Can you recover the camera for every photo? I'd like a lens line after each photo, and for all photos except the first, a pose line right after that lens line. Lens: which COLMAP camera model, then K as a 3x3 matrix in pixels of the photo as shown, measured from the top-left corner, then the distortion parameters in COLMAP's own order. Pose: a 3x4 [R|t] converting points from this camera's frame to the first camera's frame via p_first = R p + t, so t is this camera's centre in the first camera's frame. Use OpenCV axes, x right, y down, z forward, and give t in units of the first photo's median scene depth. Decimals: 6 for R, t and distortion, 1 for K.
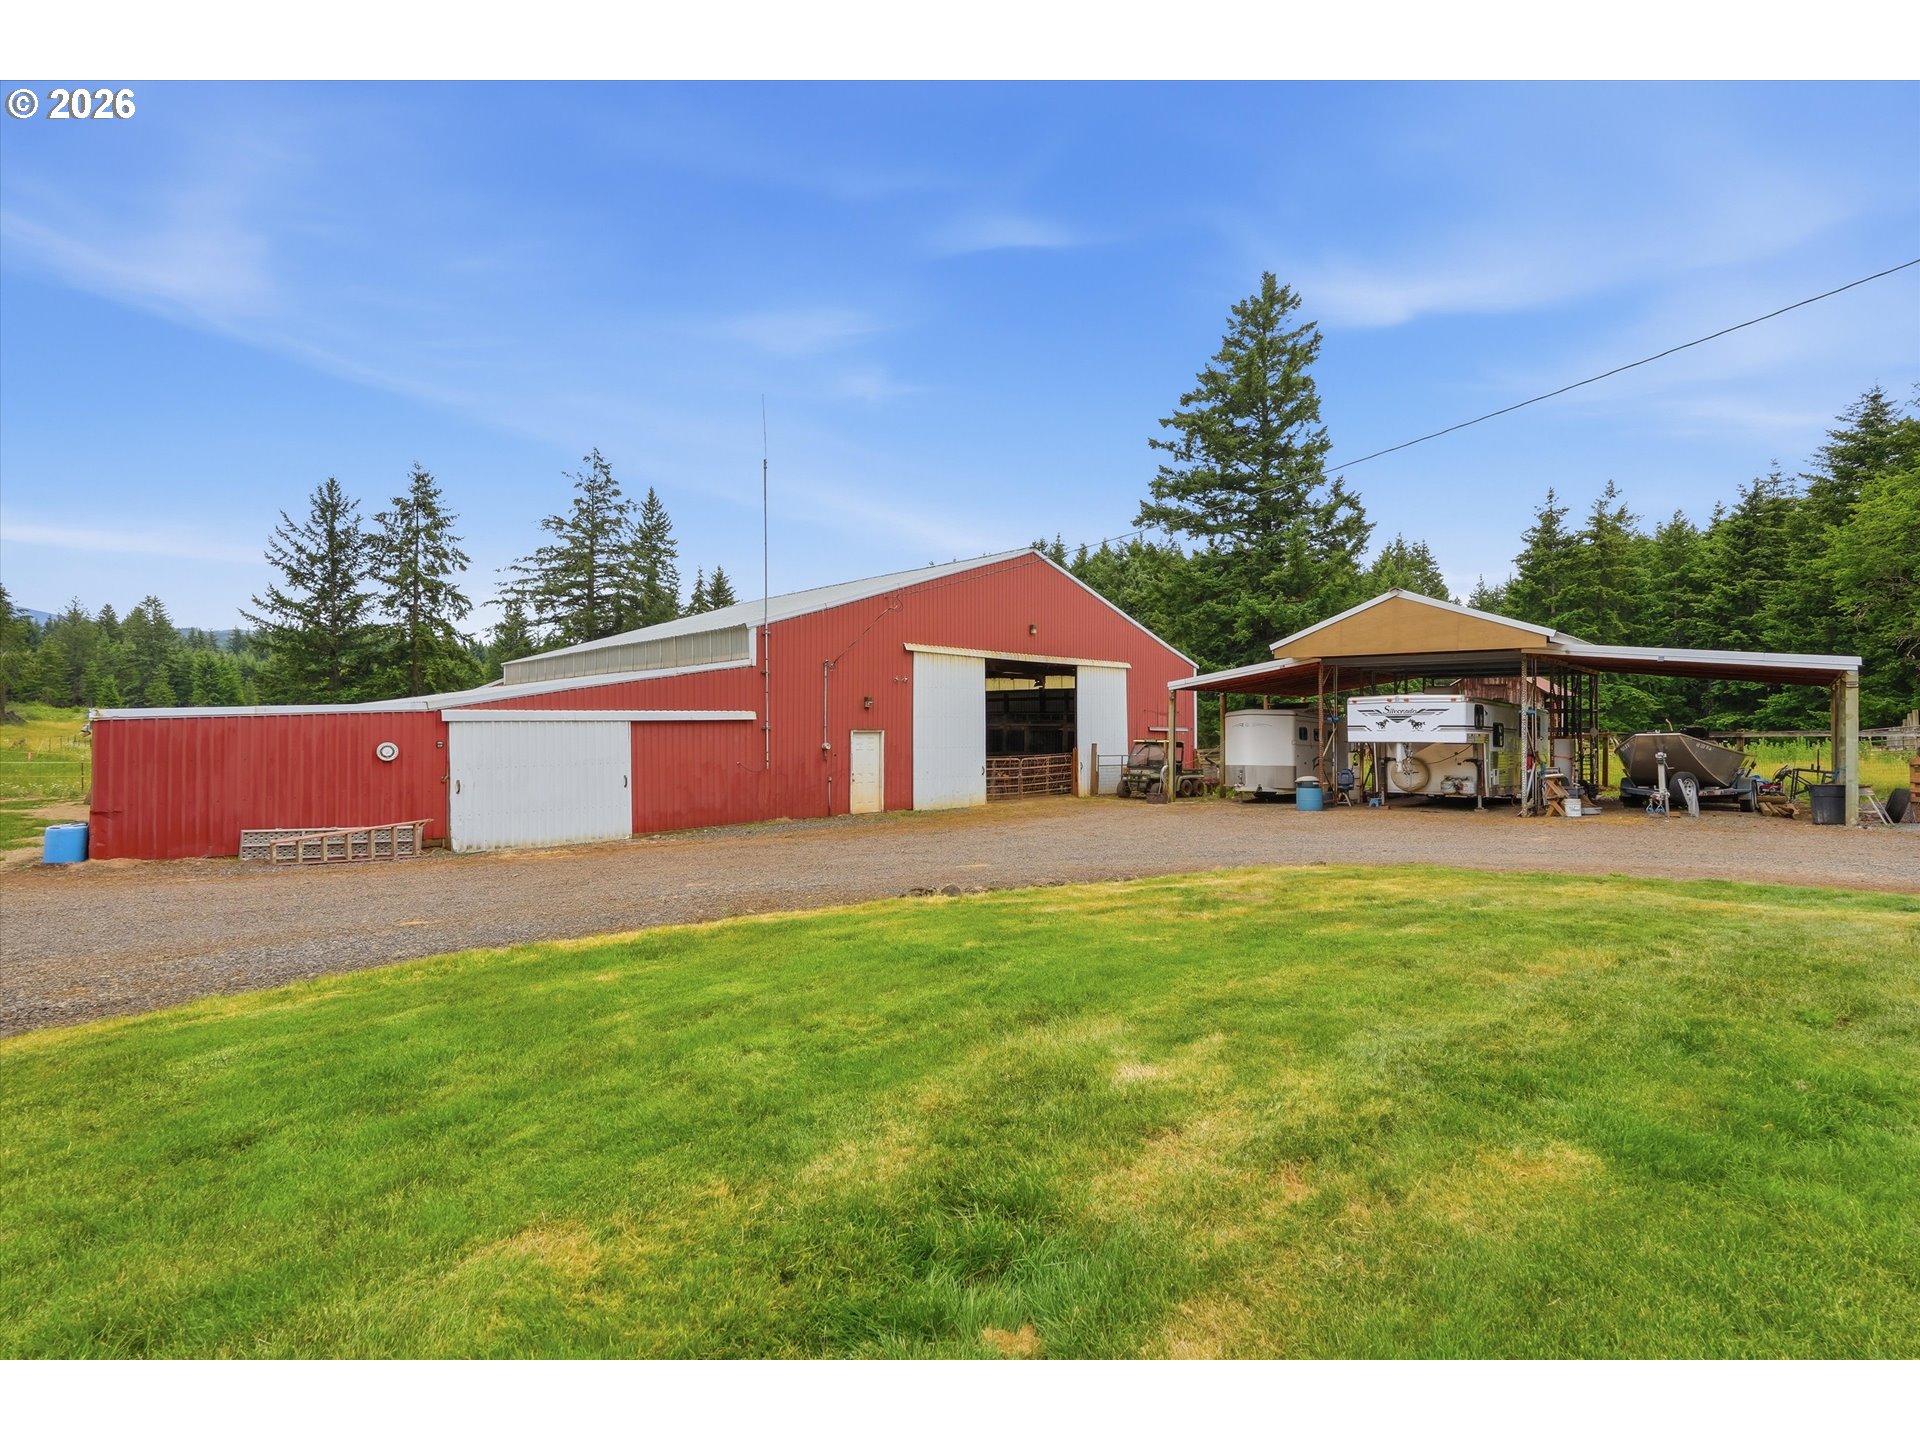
lens RADIAL K [[835.7, 0, 962.0], [0, 835.7, 704.8], [0, 0, 1]] dist [-0.001742, 0.000181]
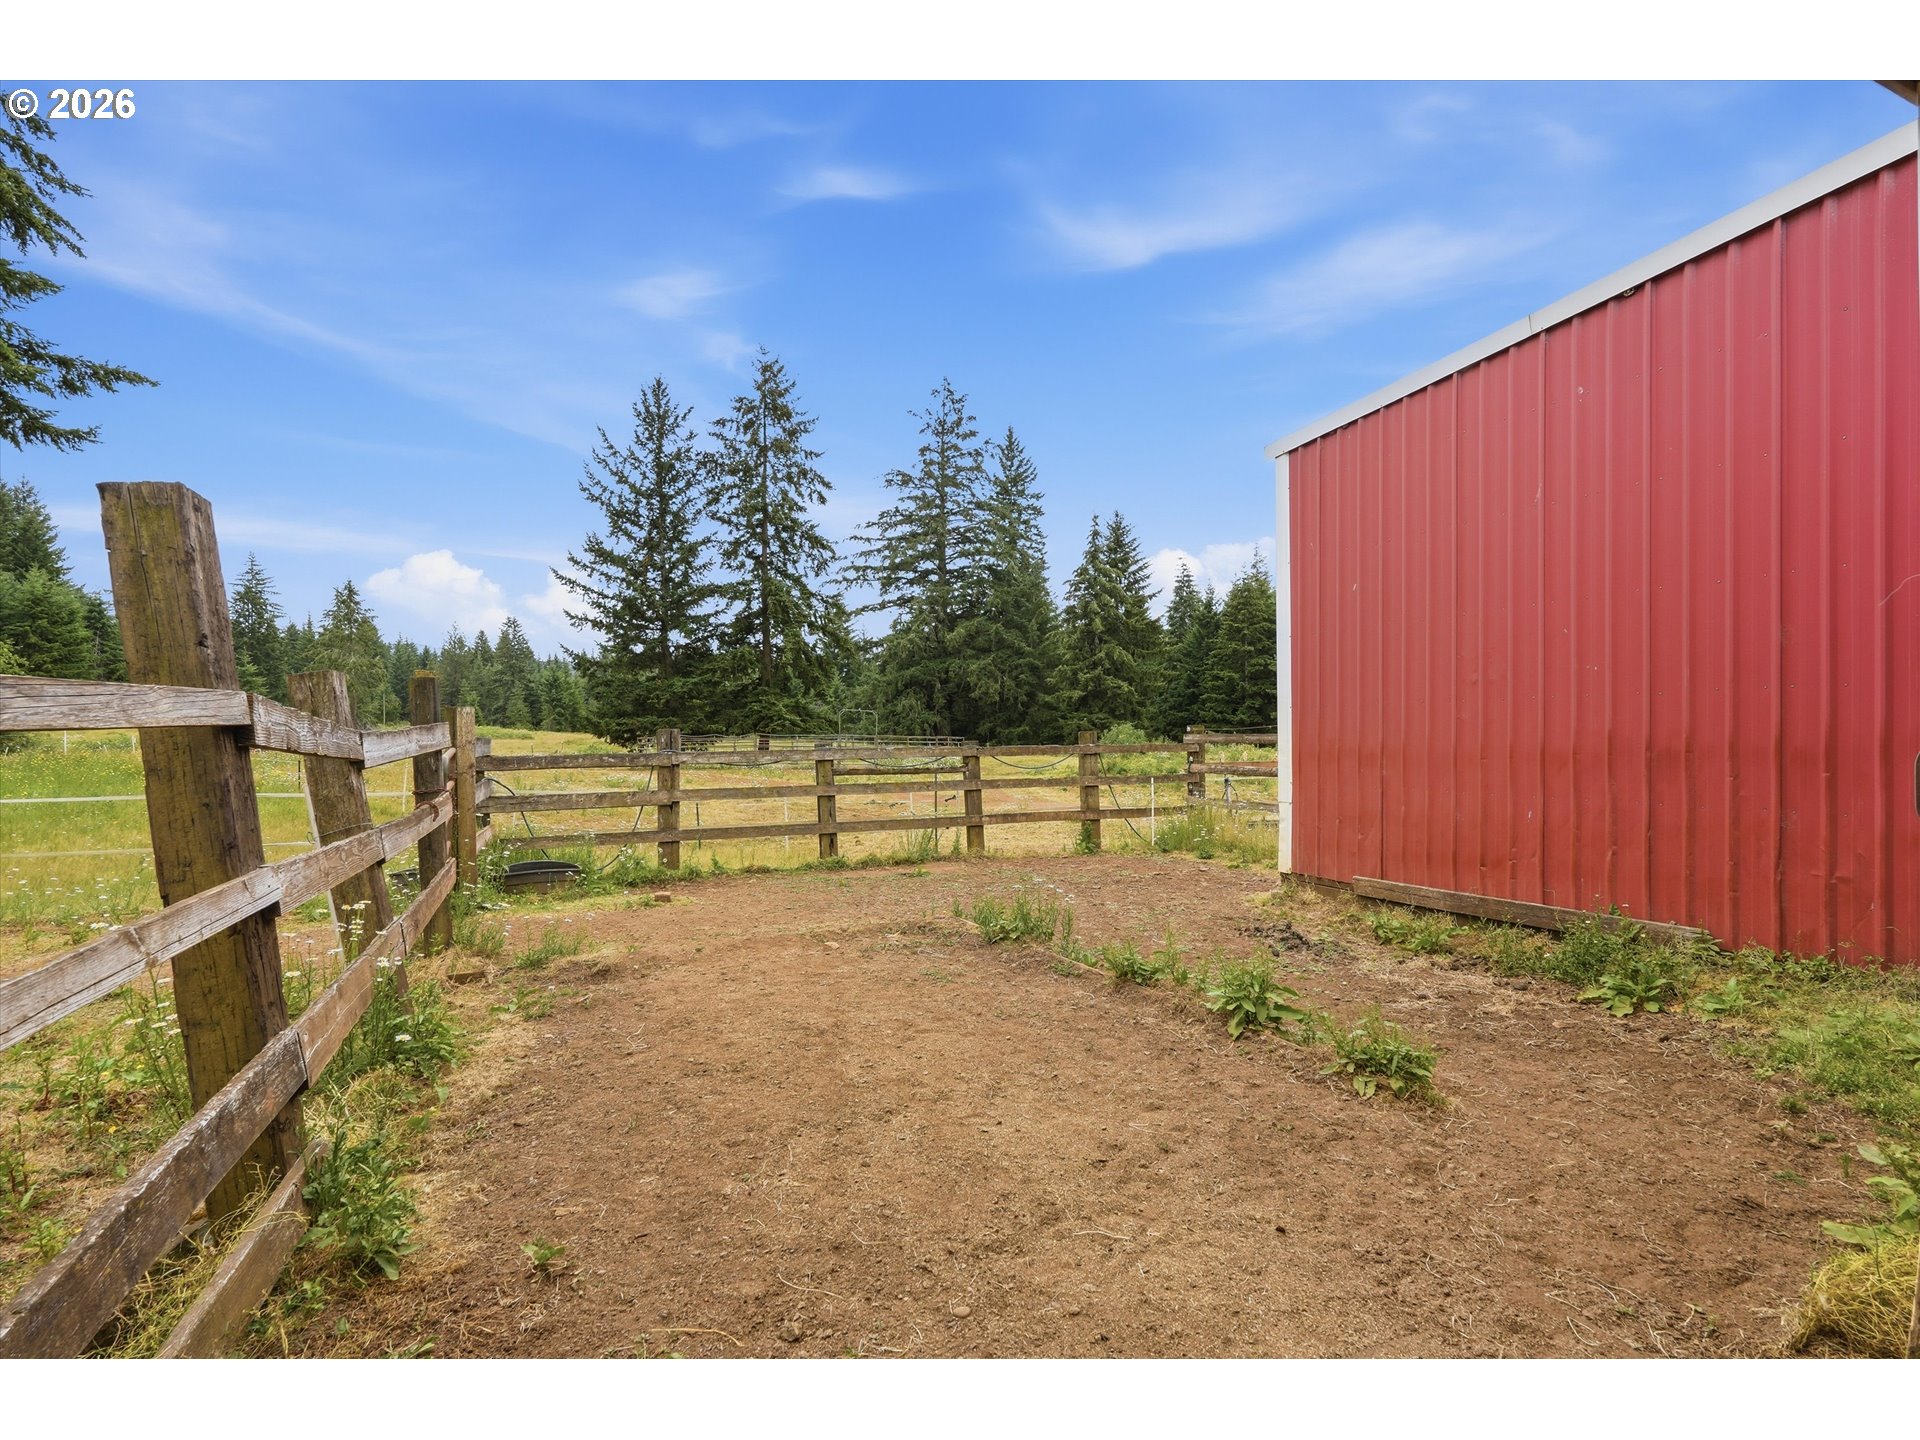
lens RADIAL K [[904.1, 0, 975.1], [0, 904.1, 724.2], [0, 0, 1]] dist [-0.001657, 0.000017]
pose [[0.951081, -0.013934, -0.308626, -0.257394], [0.015238, 0.999882, 0.001817, 0.020656], [0.308565, -0.006431, 0.951182, 0.339735]]
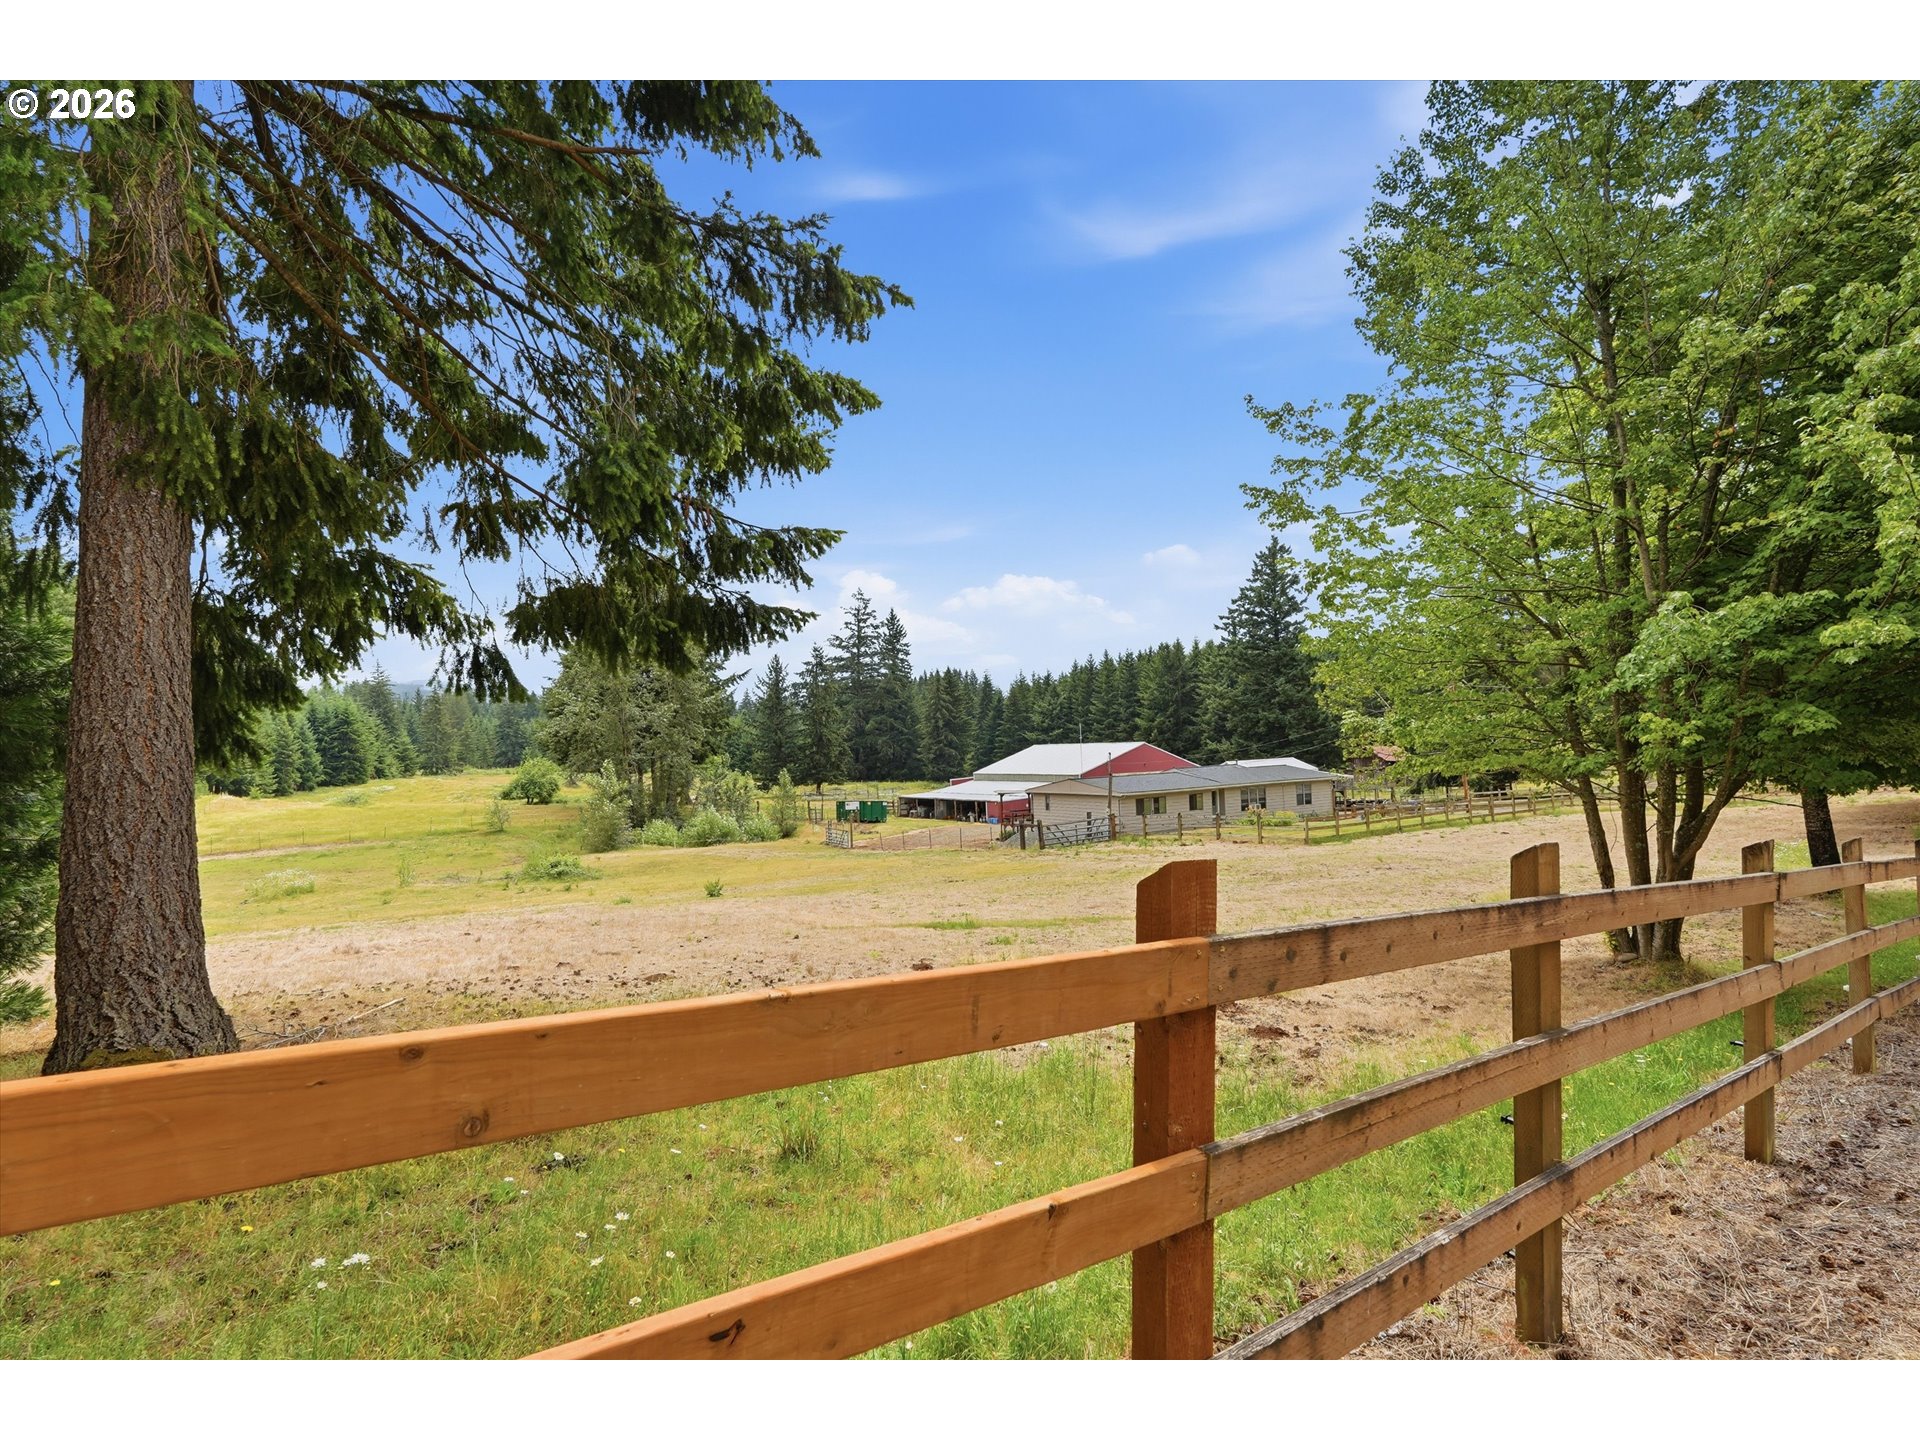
lens RADIAL K [[852.3, 0, 947.5], [0, 852.3, 729.2], [0, 0, 1]] dist [-0.003507, 0.007185]
pose [[0.985289, -0.037965, -0.166626, -0.059983], [0.040048, 0.999156, 0.009161, -0.101527], [0.166137, -0.015699, 0.985978, -0.788381]]
